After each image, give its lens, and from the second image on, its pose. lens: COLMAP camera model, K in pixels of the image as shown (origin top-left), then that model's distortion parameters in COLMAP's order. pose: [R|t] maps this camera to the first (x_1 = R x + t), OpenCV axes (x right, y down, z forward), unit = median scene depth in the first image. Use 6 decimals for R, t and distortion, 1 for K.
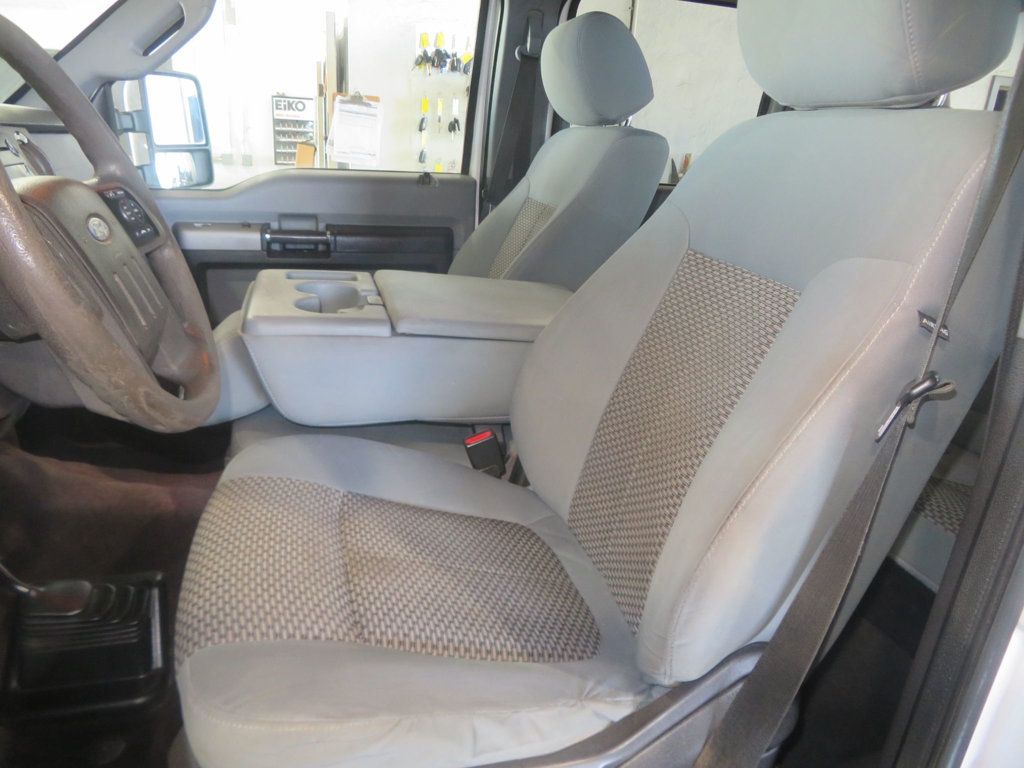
lens RADIAL K [[731.9, 0, 512.0], [0, 731.9, 384.0], [0, 0, 1]] dist [0.002585, 0.000586]
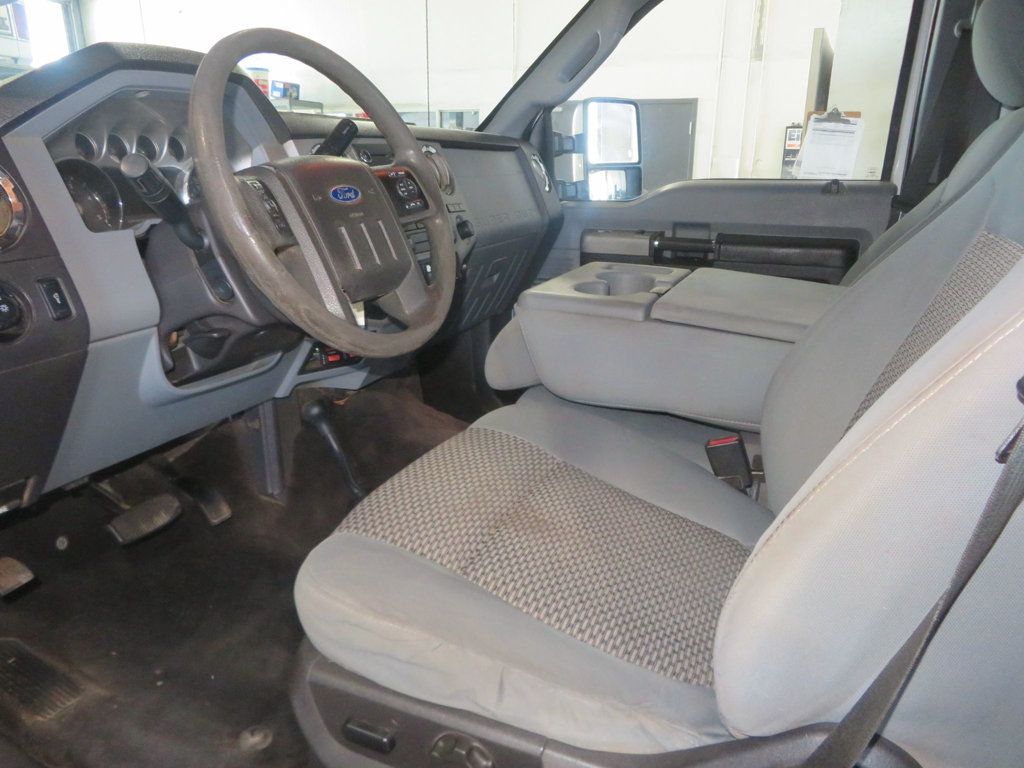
lens RADIAL K [[732.3, 0, 512.0], [0, 732.3, 384.0], [0, 0, 1]] dist [-0.004621, 0.002452]
pose [[0.787170, 0.132128, -0.602416, 0.285834], [-0.158306, 0.987342, 0.009698, 0.035511], [0.596073, 0.087732, 0.798123, 0.104515]]
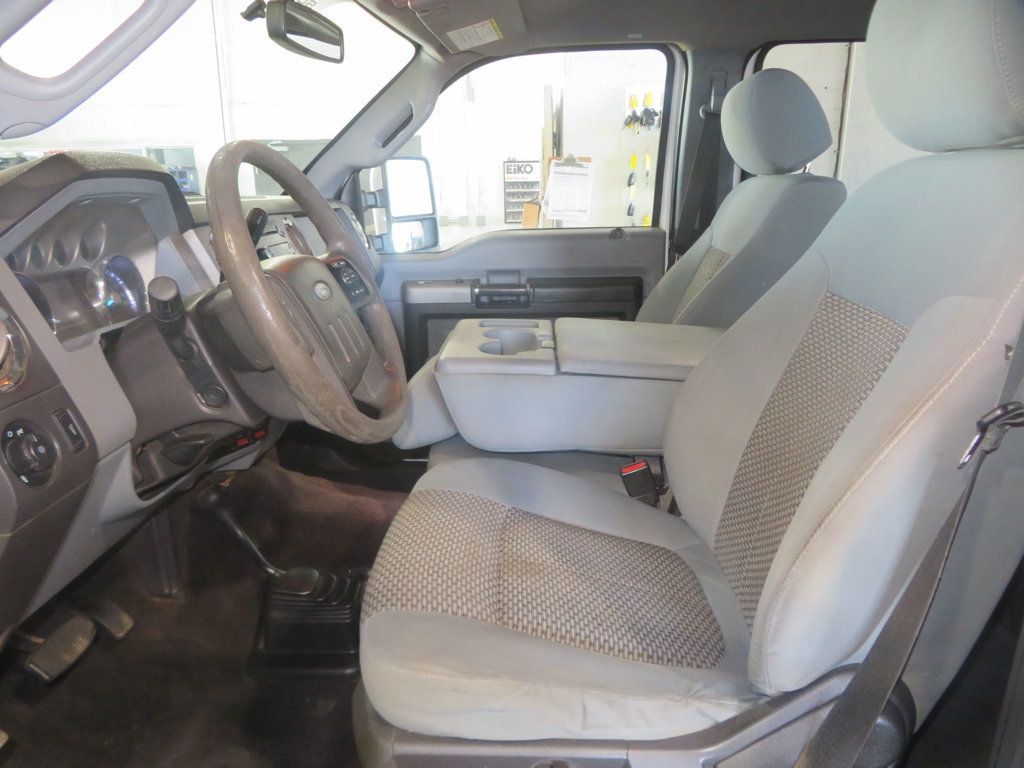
lens RADIAL K [[727.5, 0, 512.0], [0, 727.5, 384.0], [0, 0, 1]] dist [-0.002570, -0.008663]
pose [[0.954816, 0.007165, -0.297112, 0.102244], [-0.025990, 0.997893, -0.059457, 0.017866], [0.296060, 0.064492, 0.952990, -0.099460]]
